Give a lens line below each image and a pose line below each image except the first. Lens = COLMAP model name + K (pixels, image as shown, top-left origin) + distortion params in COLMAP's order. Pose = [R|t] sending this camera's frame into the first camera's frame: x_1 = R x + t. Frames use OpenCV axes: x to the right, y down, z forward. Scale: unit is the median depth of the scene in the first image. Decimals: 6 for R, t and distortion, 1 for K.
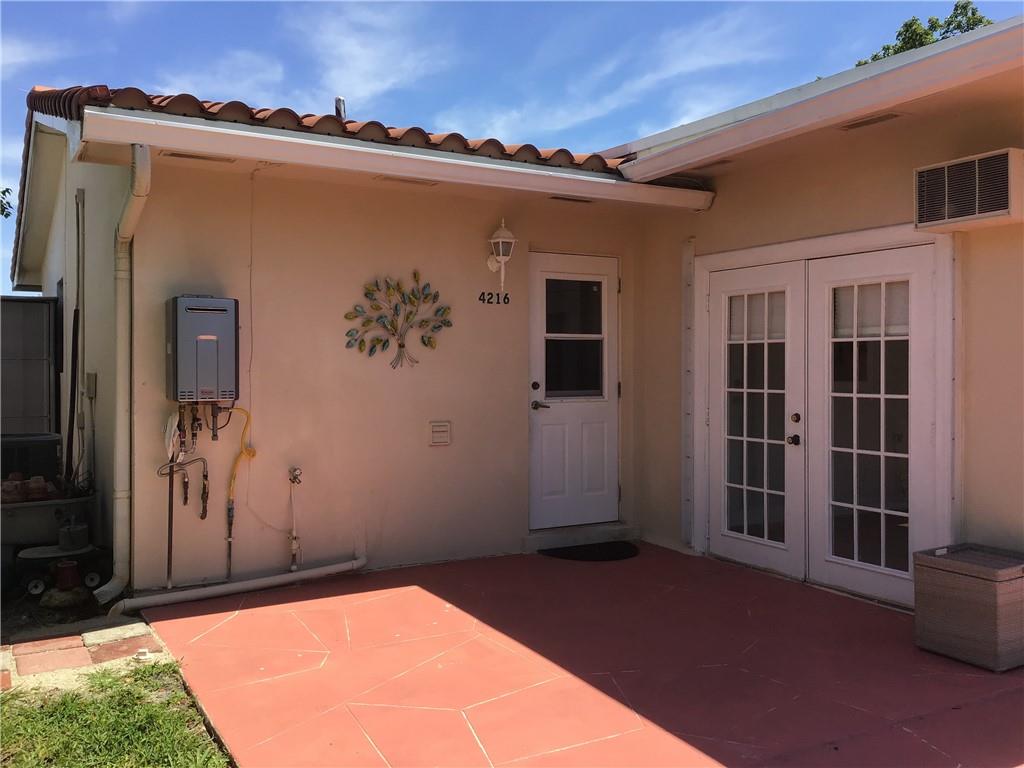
lens RADIAL K [[901.6, 0, 512.0], [0, 901.6, 384.0], [0, 0, 1]] dist [0.114611, -0.188179]
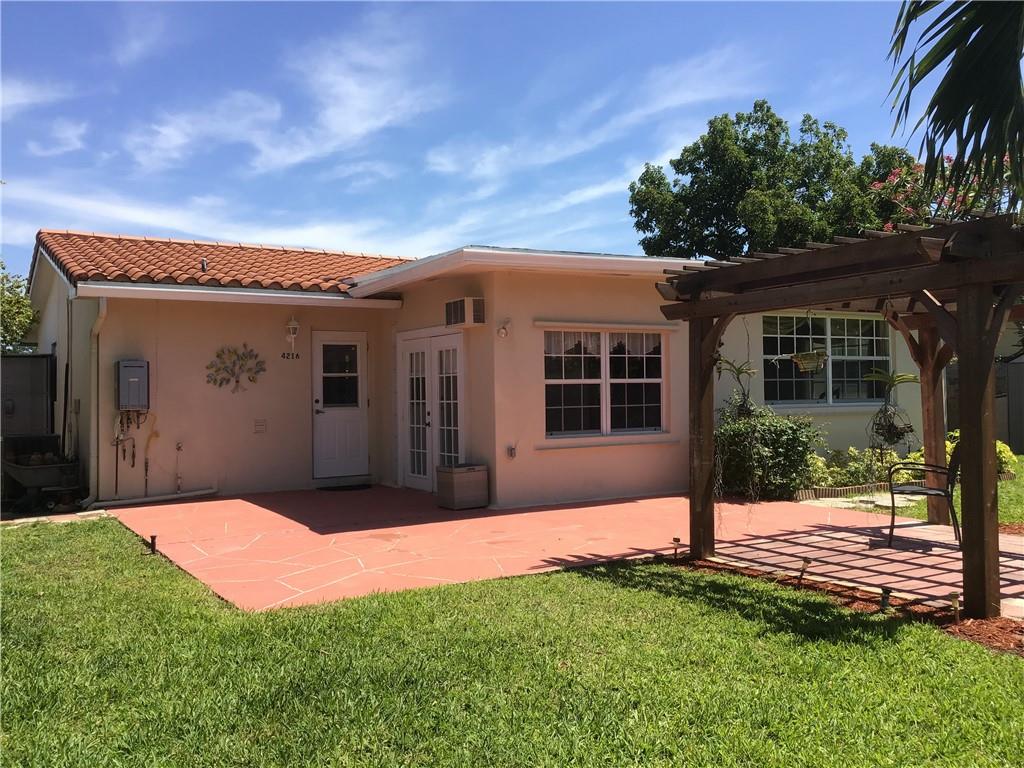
lens RADIAL K [[924.1, 0, 509.5], [0, 924.1, 378.0], [0, 0, 1]] dist [0.131801, -0.252534]
pose [[0.999730, -0.016853, 0.015969, 0.433608], [0.017459, 0.999102, -0.038600, 0.038081], [-0.015305, 0.038869, 0.999127, -1.025757]]
